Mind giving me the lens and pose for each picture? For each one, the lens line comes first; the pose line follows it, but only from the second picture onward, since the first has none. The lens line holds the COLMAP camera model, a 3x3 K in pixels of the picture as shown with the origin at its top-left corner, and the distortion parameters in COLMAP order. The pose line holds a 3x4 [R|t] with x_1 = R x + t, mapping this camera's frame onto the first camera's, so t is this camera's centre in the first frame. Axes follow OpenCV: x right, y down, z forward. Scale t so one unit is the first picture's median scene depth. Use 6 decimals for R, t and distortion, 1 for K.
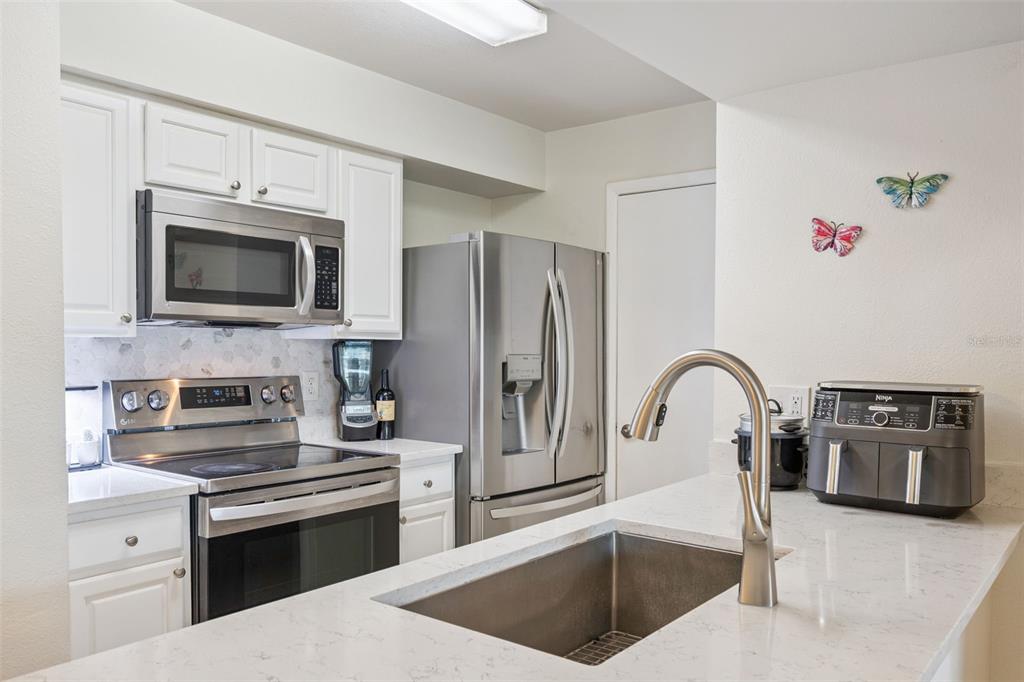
lens RADIAL K [[796.3, 0, 510.2], [0, 796.3, 379.0], [0, 0, 1]] dist [-0.002501, -0.003251]
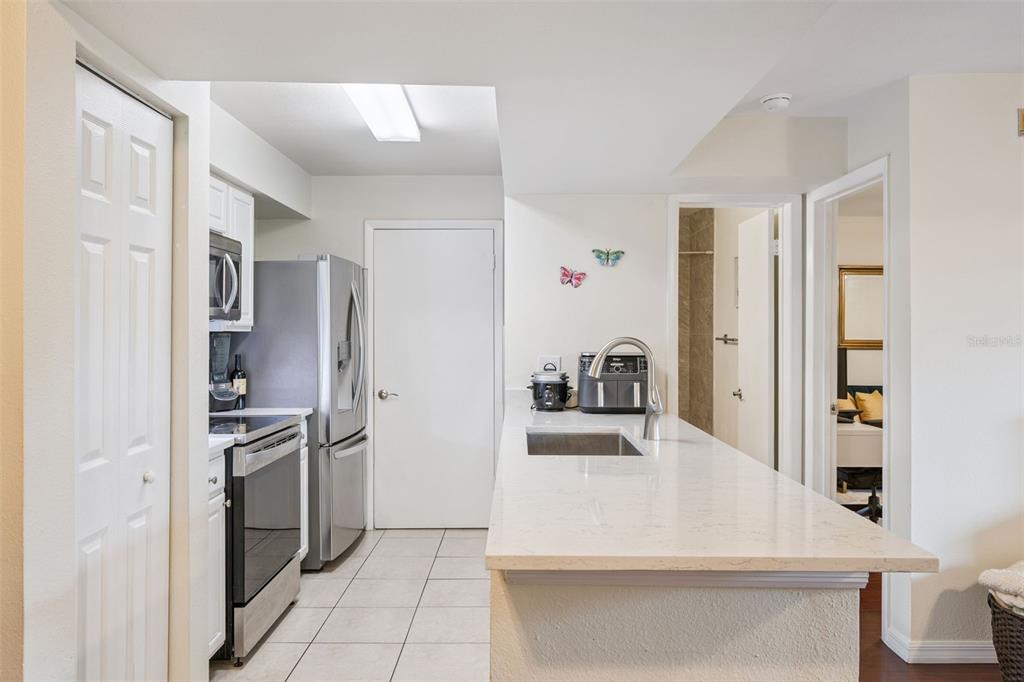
lens RADIAL K [[731.5, 0, 512.0], [0, 731.5, 341.0], [0, 0, 1]] dist [-0.005015, -0.001752]
pose [[0.789421, -0.012898, 0.613716, -0.627503], [0.031136, 0.999334, -0.019048, 0.002678], [-0.613061, 0.034146, 0.789297, -0.235537]]
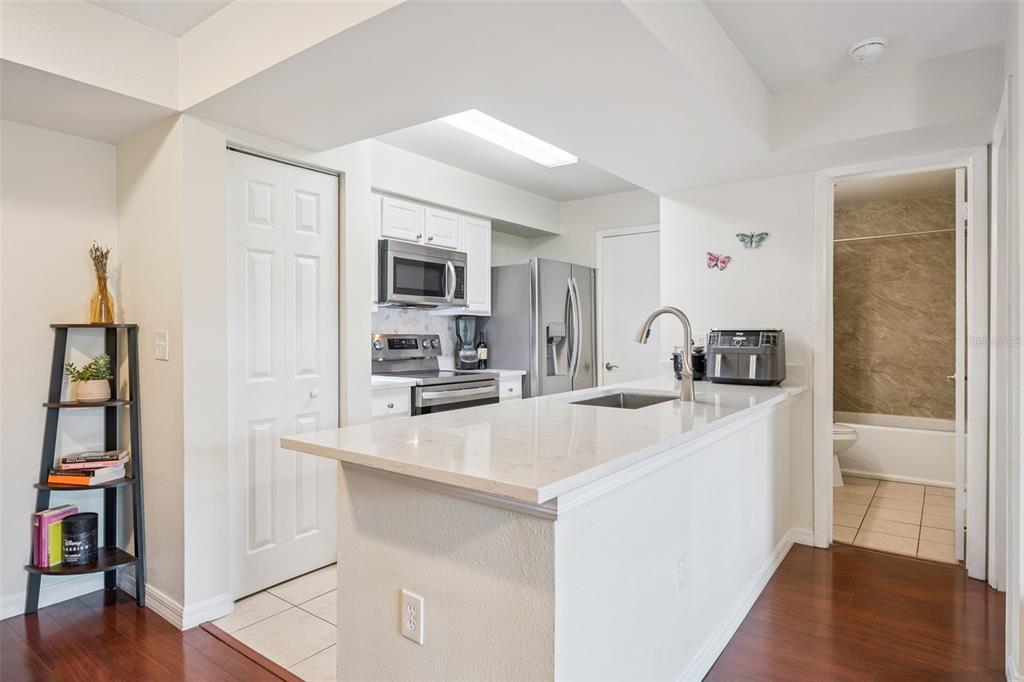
lens RADIAL K [[571.2, 0, 512.0], [0, 571.2, 341.0], [0, 0, 1]] dist [0.000304, 0.000113]
pose [[0.999654, -0.007231, 0.025284, -0.142387], [0.007979, 0.999529, -0.029630, 0.058889], [-0.025058, 0.029821, 0.999241, -0.396841]]
